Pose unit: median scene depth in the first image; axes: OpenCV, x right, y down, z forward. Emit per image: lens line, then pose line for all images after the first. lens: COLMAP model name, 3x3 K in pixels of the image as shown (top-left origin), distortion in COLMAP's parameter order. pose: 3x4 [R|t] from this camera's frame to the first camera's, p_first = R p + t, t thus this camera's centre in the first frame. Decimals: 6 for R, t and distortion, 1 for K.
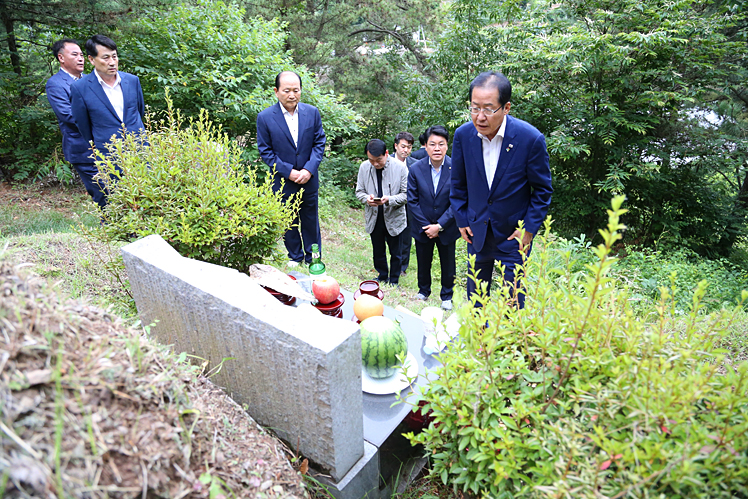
lens RADIAL K [[501.3, 0, 374.0], [0, 501.3, 240.6], [0, 0, 1]] dist [-0.055123, 0.000782]
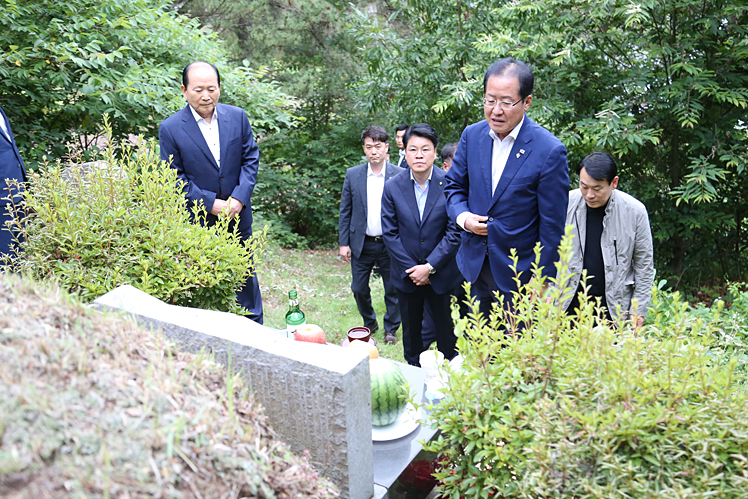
lens RADIAL K [[1014.2, 0, 374.0], [0, 1014.2, 249.5], [0, 0, 1]] dist [0.235098, -0.020866]
pose [[0.995364, -0.051041, 0.081513, -0.074897], [0.055899, 0.996723, -0.058473, 0.031131], [-0.078261, 0.062759, 0.994956, -0.488805]]
